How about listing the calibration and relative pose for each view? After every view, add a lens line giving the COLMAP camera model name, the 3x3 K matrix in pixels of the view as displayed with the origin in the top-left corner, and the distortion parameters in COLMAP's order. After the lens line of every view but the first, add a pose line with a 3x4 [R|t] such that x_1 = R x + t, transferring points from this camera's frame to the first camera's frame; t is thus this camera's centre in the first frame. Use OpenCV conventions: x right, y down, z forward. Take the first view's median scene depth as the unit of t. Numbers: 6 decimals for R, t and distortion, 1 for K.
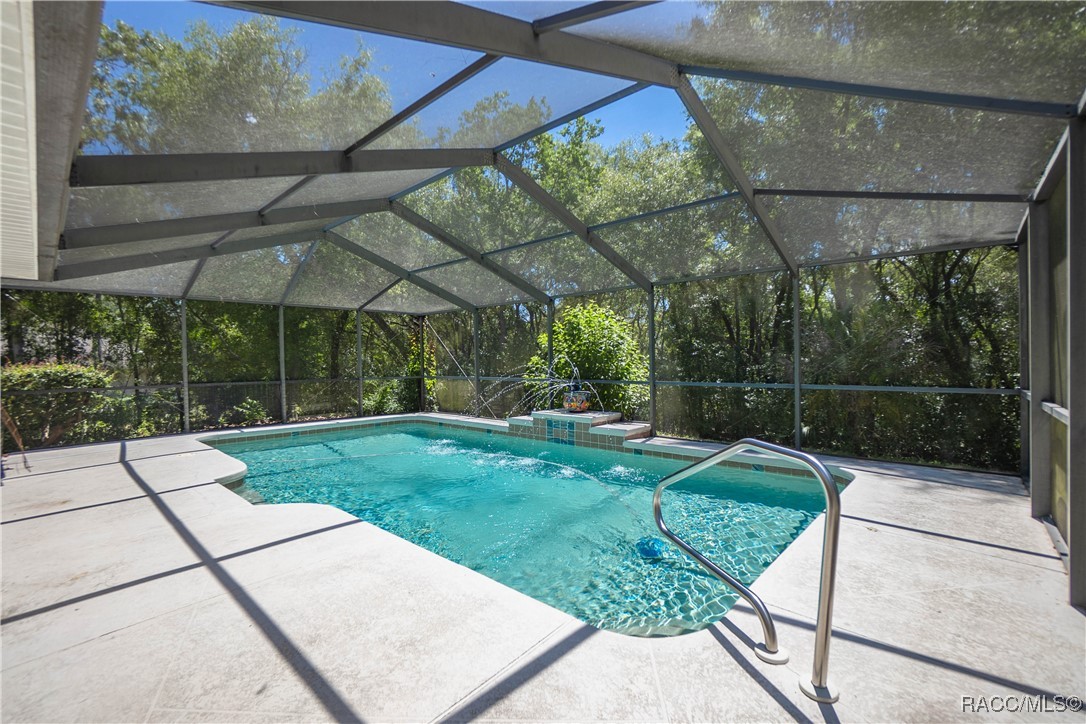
lens RADIAL K [[474.1, 0, 543.0], [0, 474.1, 362.0], [0, 0, 1]] dist [-0.036756, 0.000438]
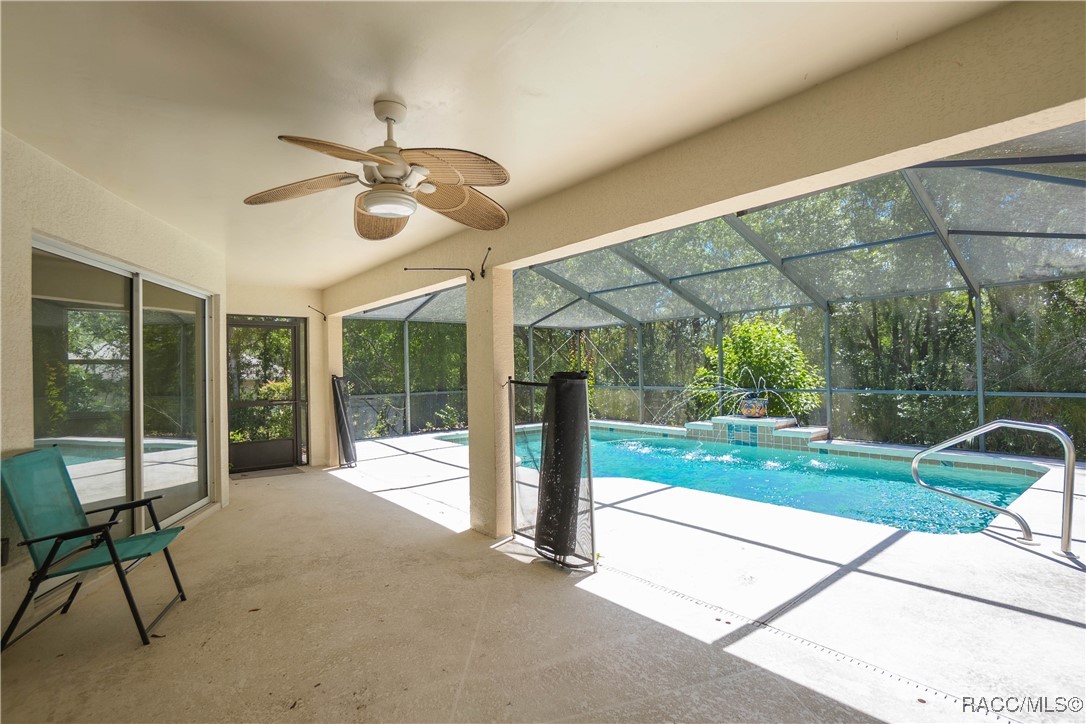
lens RADIAL K [[530.0, 0, 543.0], [0, 530.0, 362.0], [0, 0, 1]] dist [-0.004476, -0.000925]
pose [[0.992360, -0.007975, -0.123118, -0.267951], [0.005975, 0.999844, -0.016608, -0.007123], [0.123231, 0.015745, 0.992253, -0.301002]]
